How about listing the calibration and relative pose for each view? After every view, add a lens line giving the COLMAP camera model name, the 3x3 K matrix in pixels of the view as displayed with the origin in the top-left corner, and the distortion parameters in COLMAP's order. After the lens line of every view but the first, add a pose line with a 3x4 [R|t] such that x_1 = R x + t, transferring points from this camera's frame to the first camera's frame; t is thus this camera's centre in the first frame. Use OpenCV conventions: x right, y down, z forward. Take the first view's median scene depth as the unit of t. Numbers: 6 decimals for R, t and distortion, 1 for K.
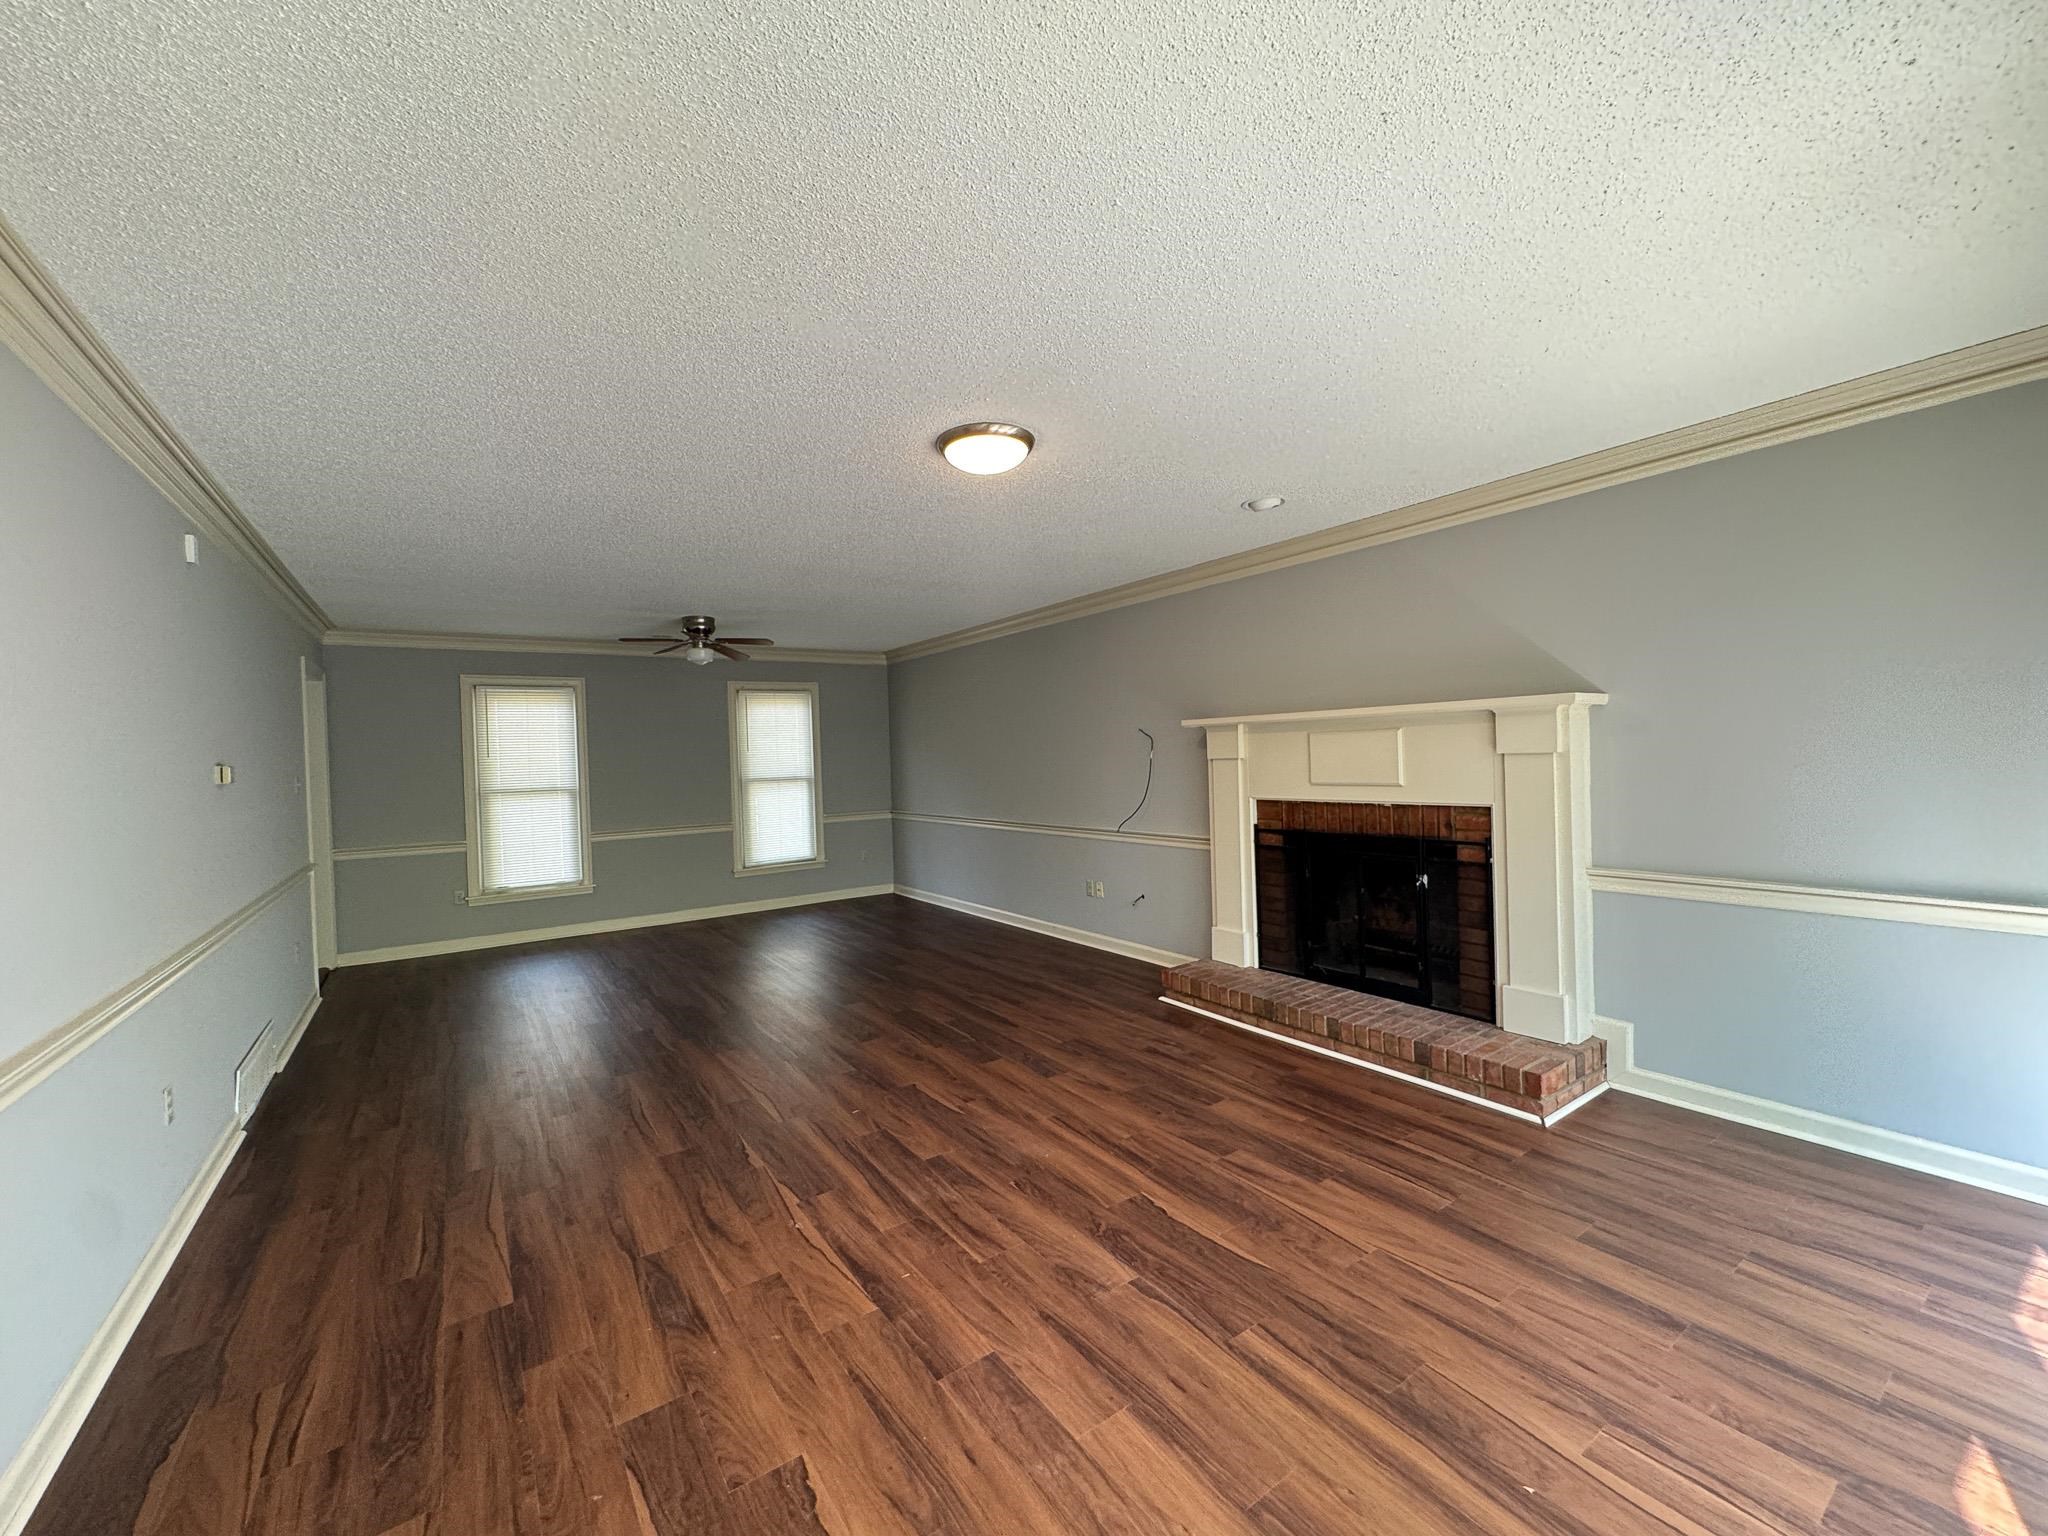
lens RADIAL K [[825.7, 0, 1030.9], [0, 825.7, 770.6], [0, 0, 1]] dist [-0.004008, 0.000930]
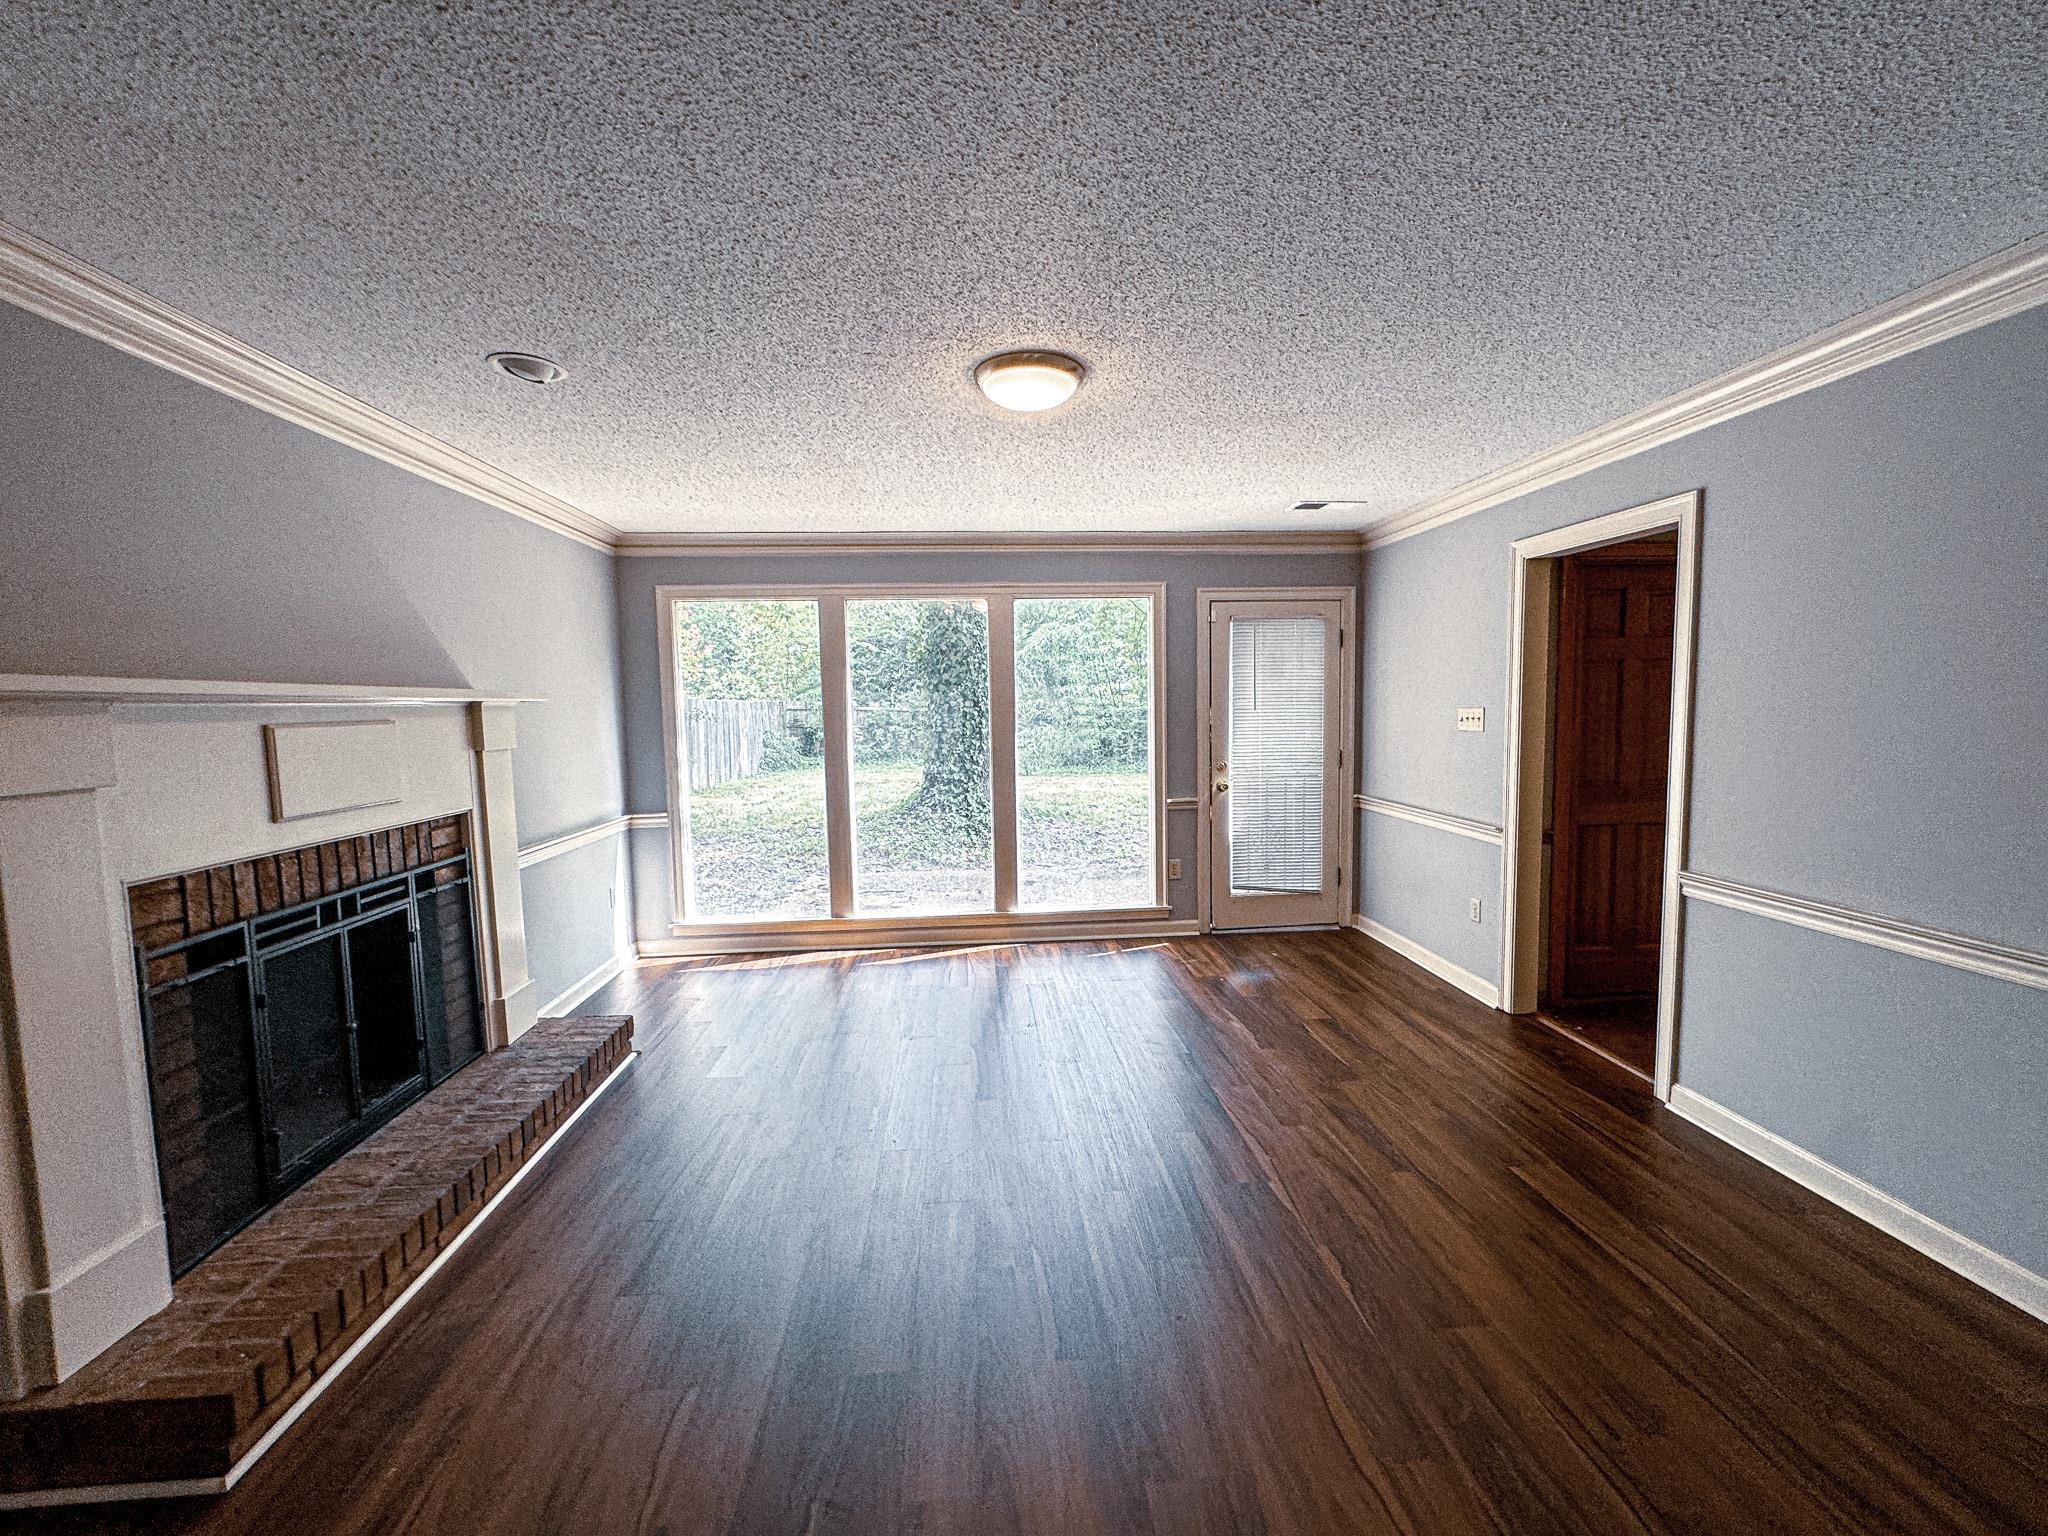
lens RADIAL K [[825.7, 0, 1024.7], [0, 825.7, 765.9], [0, 0, 1]] dist [-0.004008, 0.000930]
pose [[-0.858479, 0.008371, 0.512780, -0.364531], [0.056564, 0.995312, 0.078451, -0.035048], [-0.509719, 0.096353, -0.854928, 1.308588]]
